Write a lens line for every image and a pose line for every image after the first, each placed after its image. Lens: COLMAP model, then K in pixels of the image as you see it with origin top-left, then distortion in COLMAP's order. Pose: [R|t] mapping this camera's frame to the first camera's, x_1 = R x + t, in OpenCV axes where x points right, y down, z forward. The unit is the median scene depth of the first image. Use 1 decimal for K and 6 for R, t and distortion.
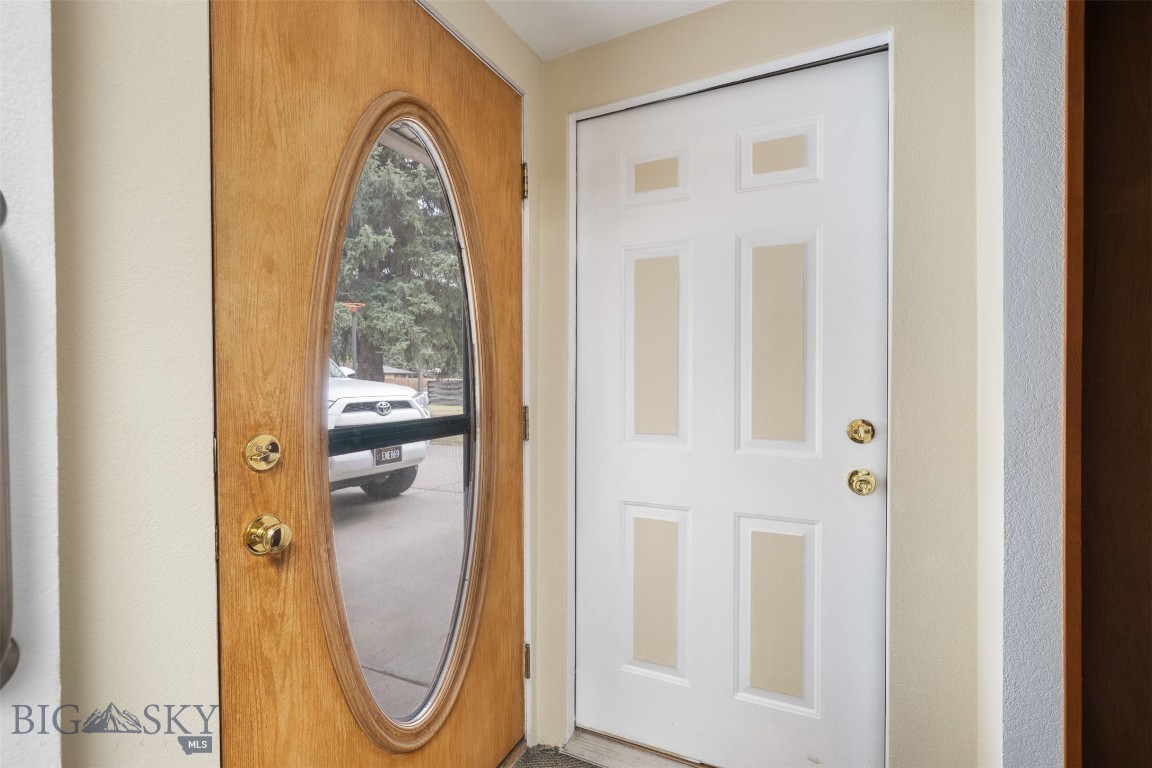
lens RADIAL K [[501.7, 0, 572.2], [0, 501.7, 391.8], [0, 0, 1]] dist [-0.002141, 0.000776]
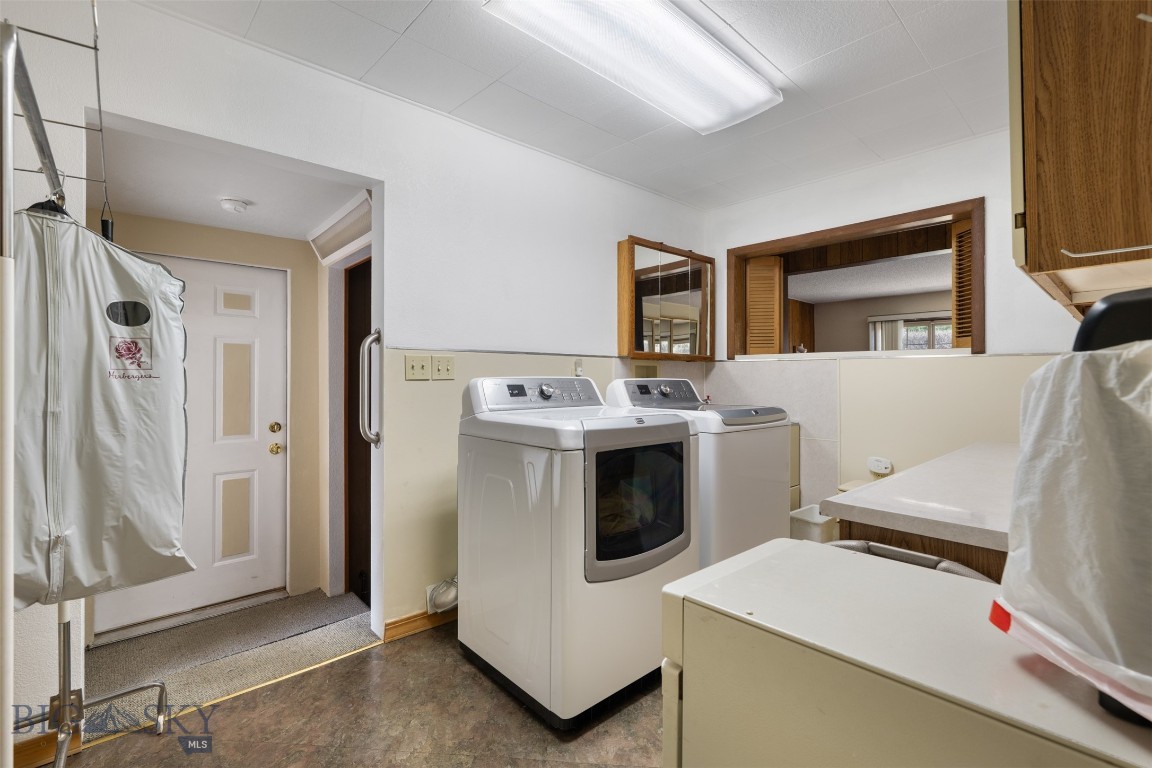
lens RADIAL K [[501.7, 0, 577.5], [0, 501.7, 381.5], [0, 0, 1]] dist [-0.002141, 0.000776]
pose [[0.388492, -0.005207, 0.921438, -0.998105], [0.001306, 0.999986, 0.005100, -0.141226], [-0.921451, -0.000778, 0.388493, -1.172200]]
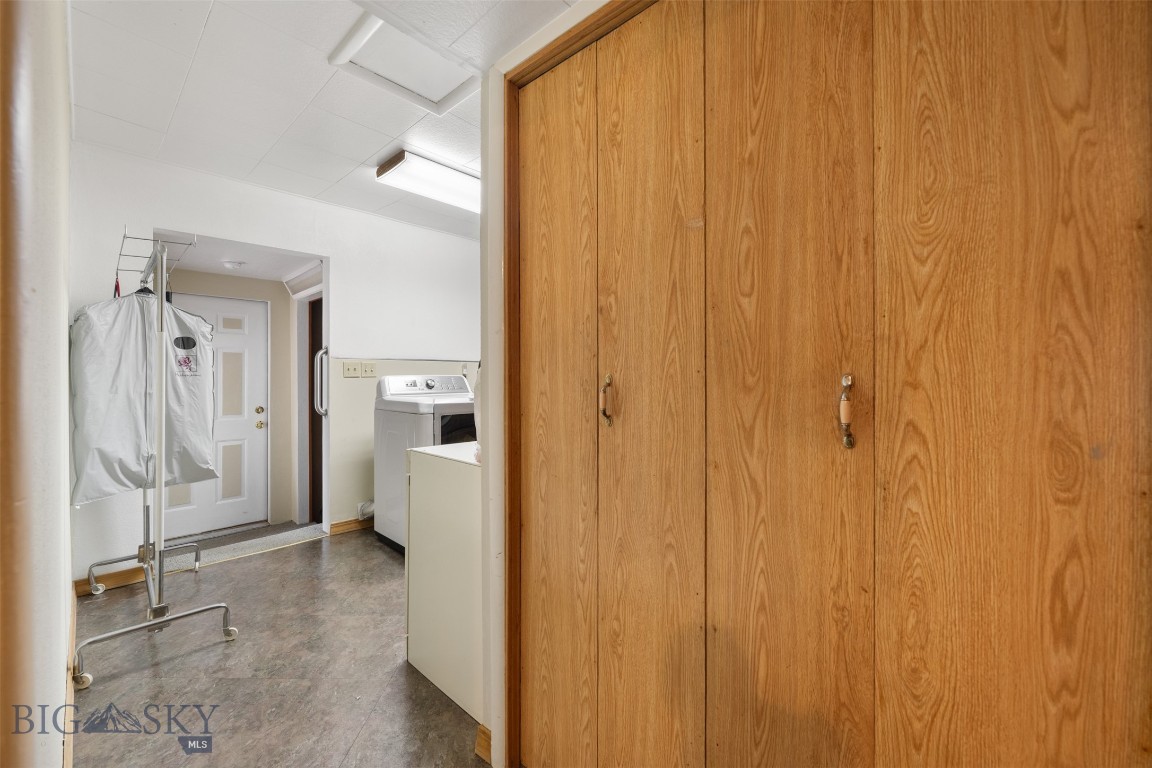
lens RADIAL K [[465.8, 0, 577.7], [0, 465.8, 380.5], [0, 0, 1]] dist [0.000349, -0.000507]
pose [[0.328285, -0.008512, 0.944540, -1.625293], [0.001170, 0.999962, 0.008605, -0.140667], [-0.944578, -0.001720, 0.328282, -1.984079]]
